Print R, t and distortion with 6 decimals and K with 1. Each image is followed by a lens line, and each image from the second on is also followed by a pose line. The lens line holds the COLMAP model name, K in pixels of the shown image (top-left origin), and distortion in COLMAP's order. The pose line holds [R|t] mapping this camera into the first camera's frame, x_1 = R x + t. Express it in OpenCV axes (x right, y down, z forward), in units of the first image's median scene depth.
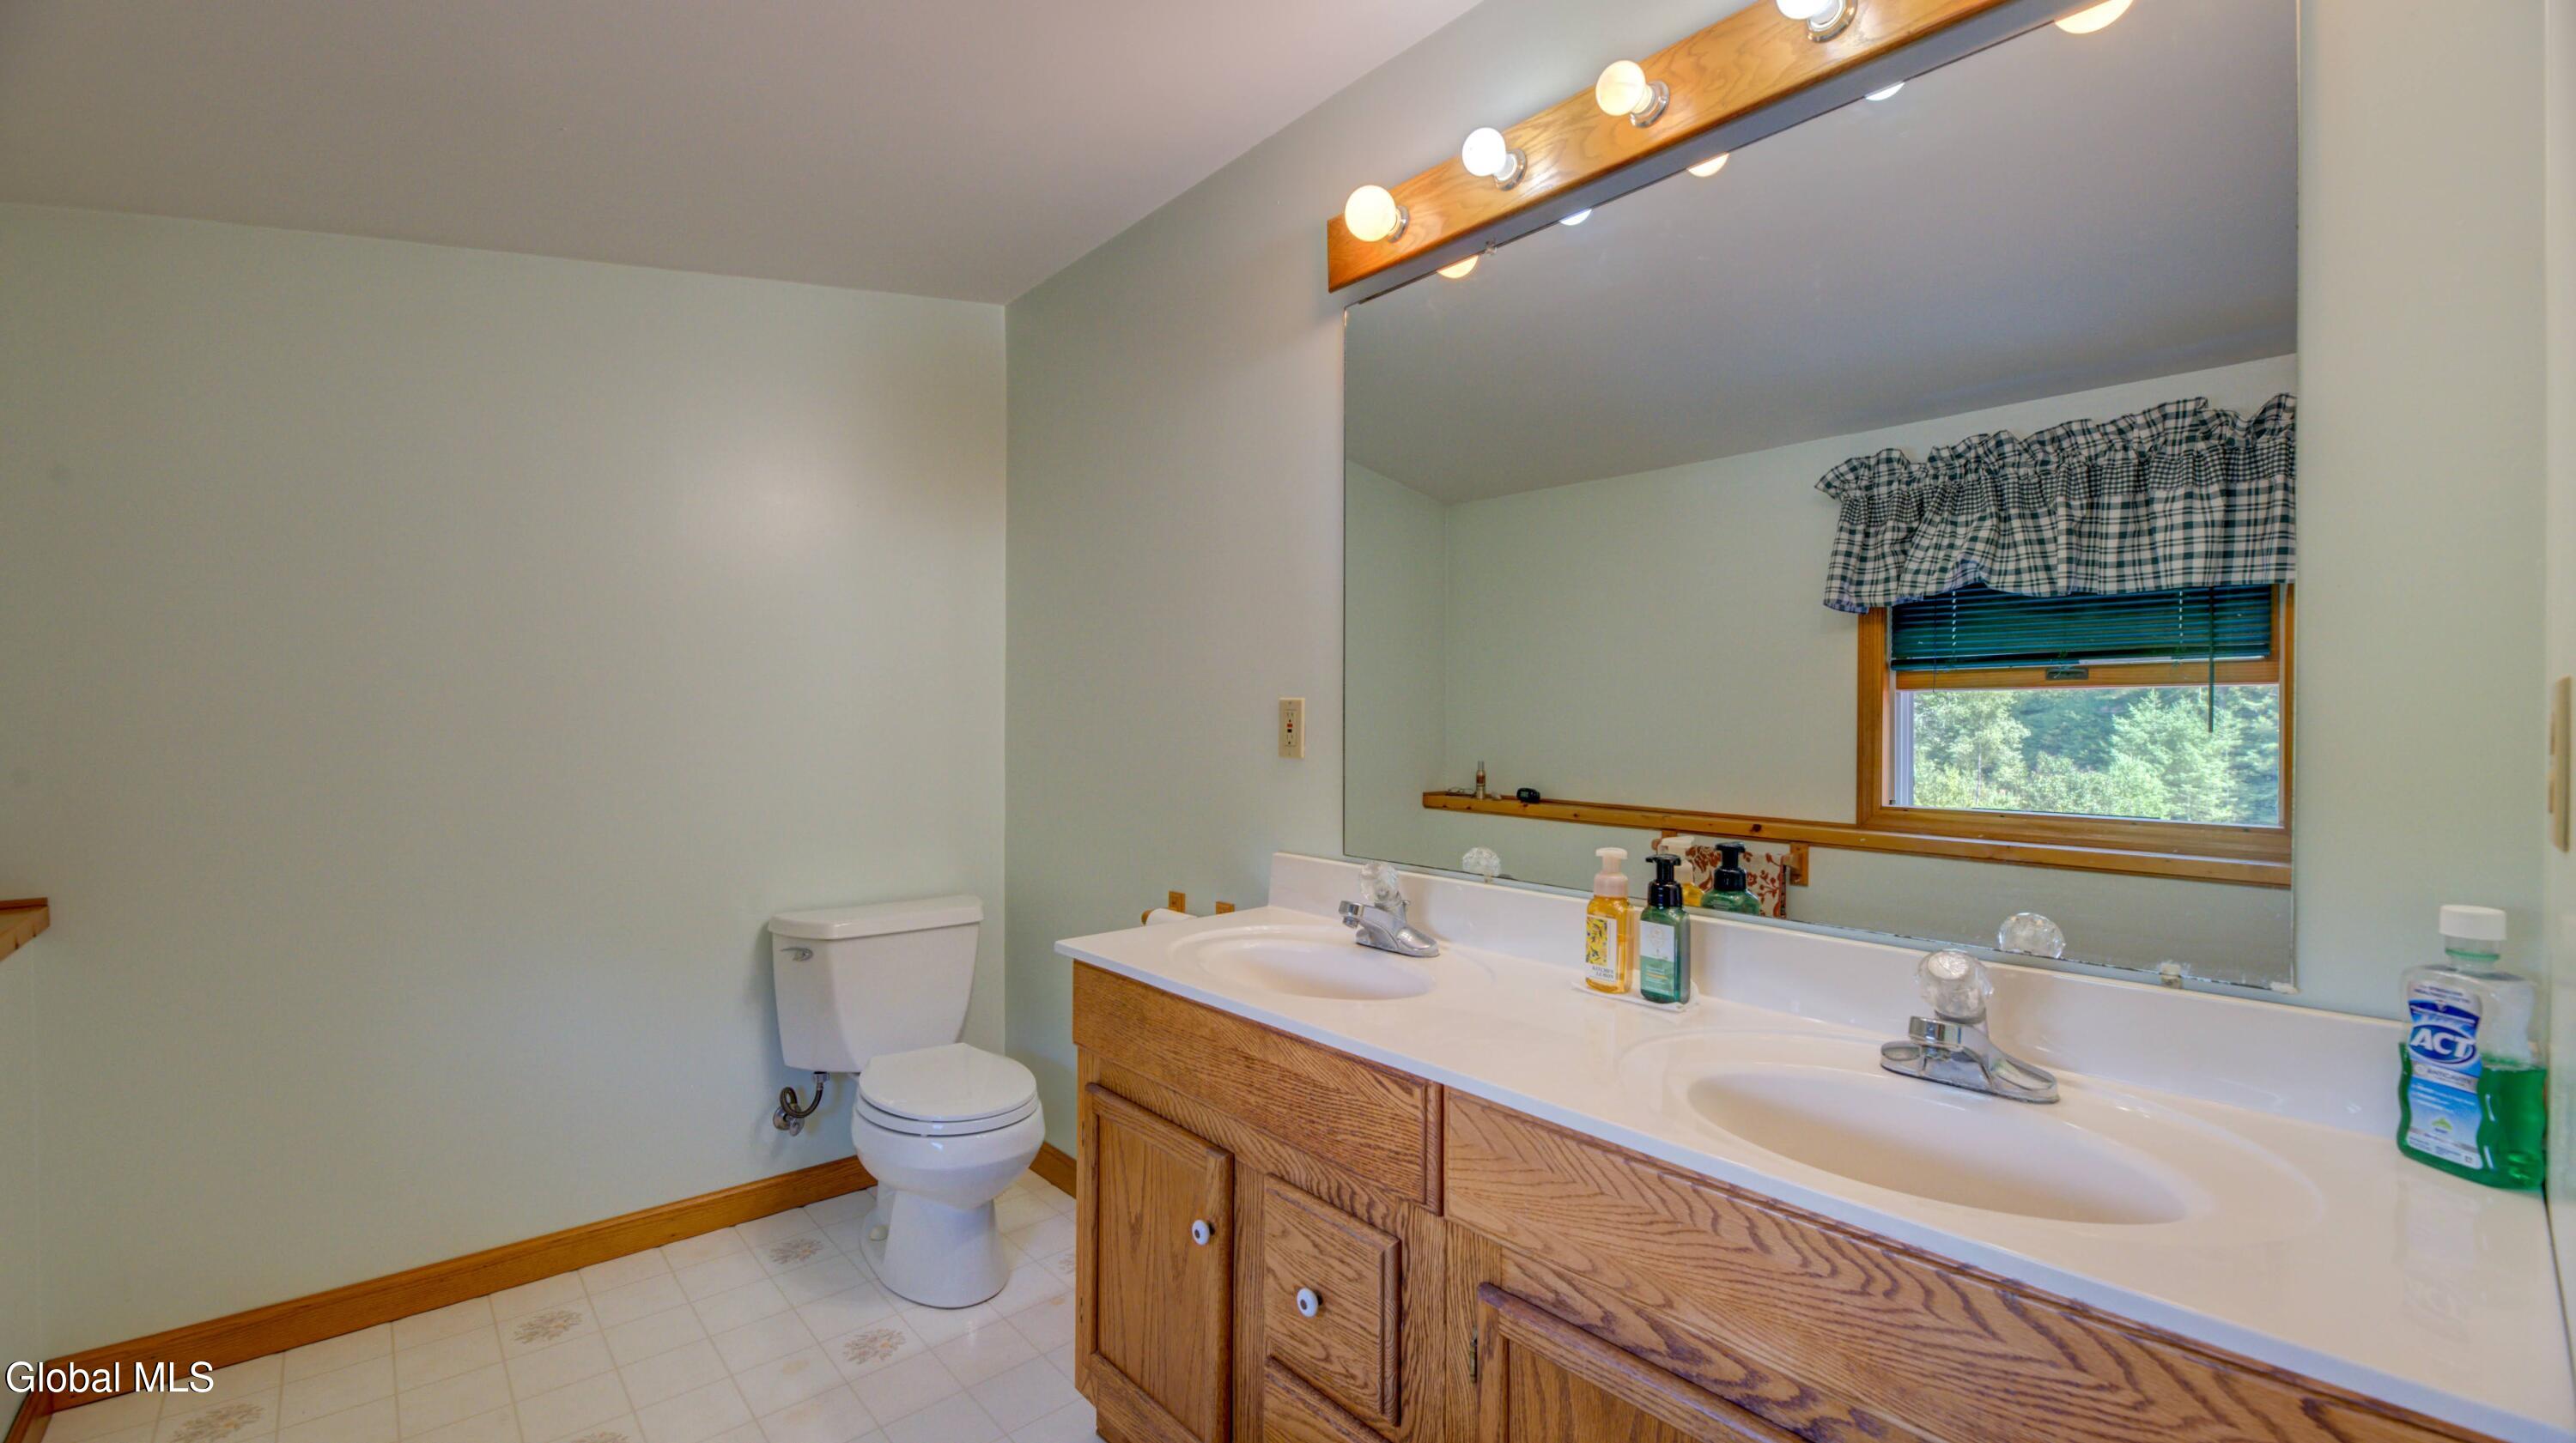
lens RADIAL K [[1051.7, 0, 1282.6], [0, 1051.7, 697.5], [0, 0, 1]] dist [-0.000819, -0.000579]
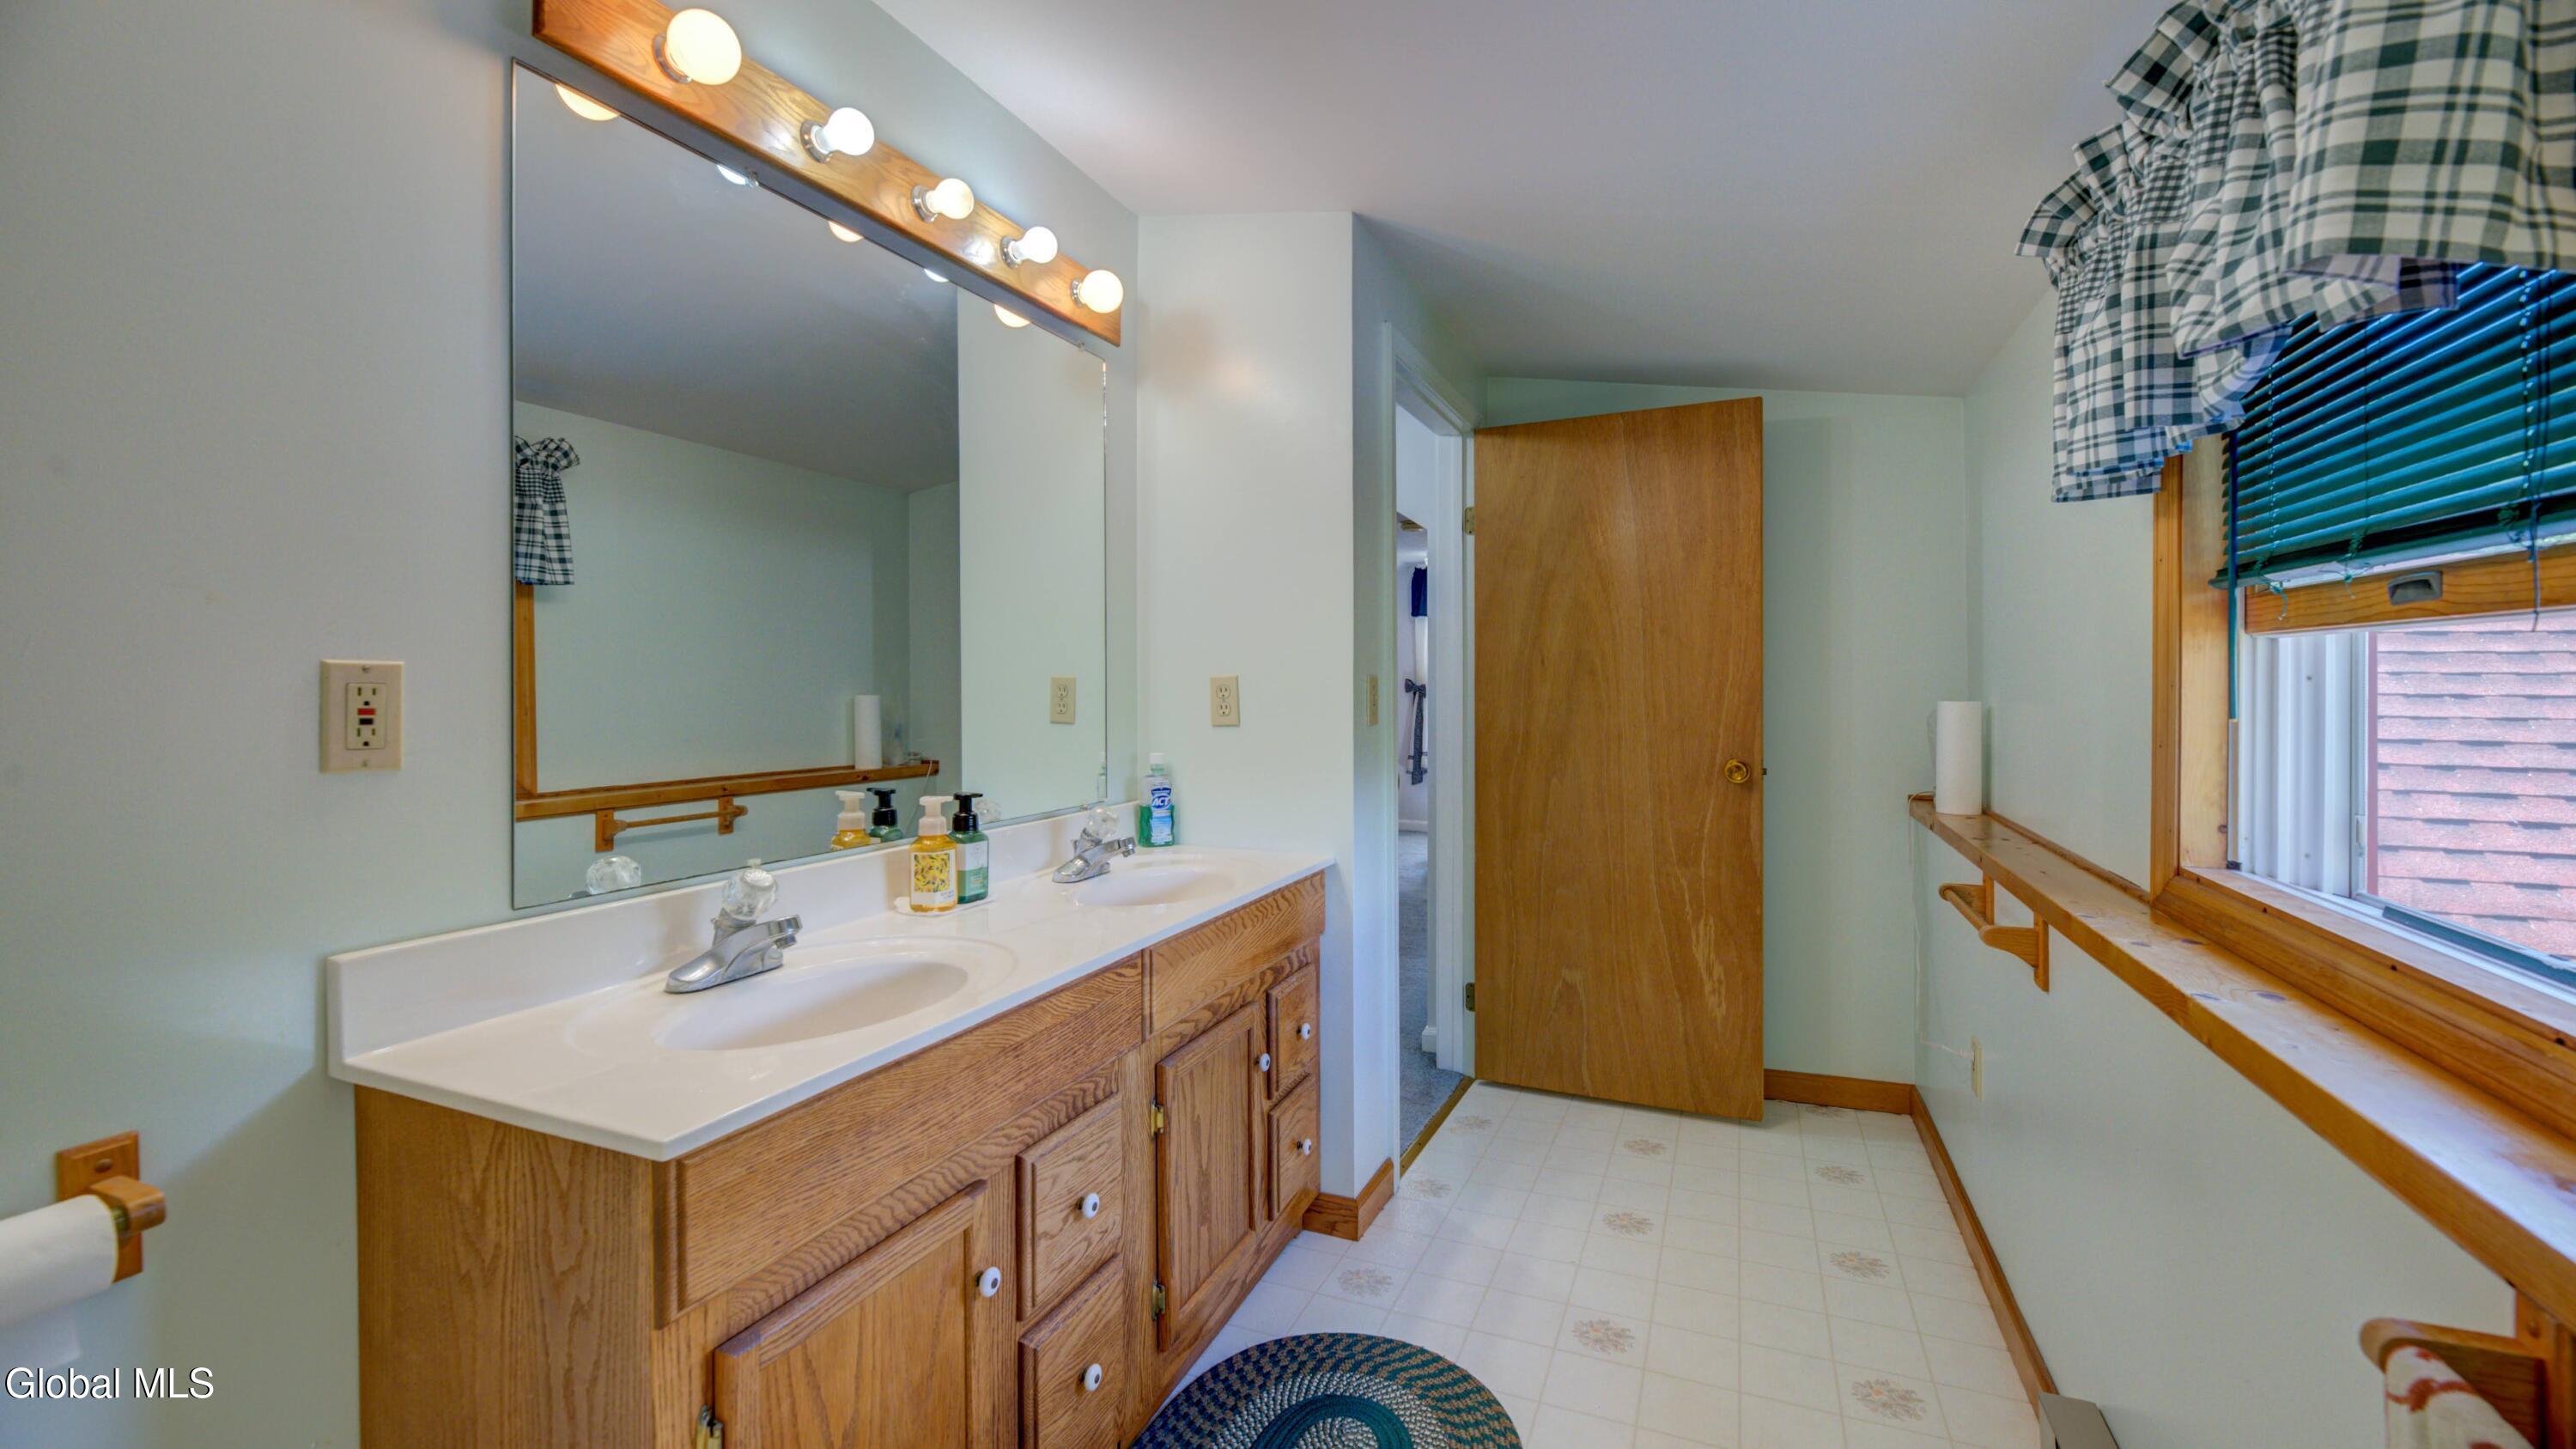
lens RADIAL K [[1052.0, 0, 1282.6], [0, 1052.0, 700.5], [0, 0, 1]] dist [-0.000819, -0.000579]
pose [[-0.424789, -0.003924, 0.905284, -1.045307], [0.000044, 0.999991, 0.004355, 0.024641], [-0.905293, 0.001890, -0.424785, 1.239819]]
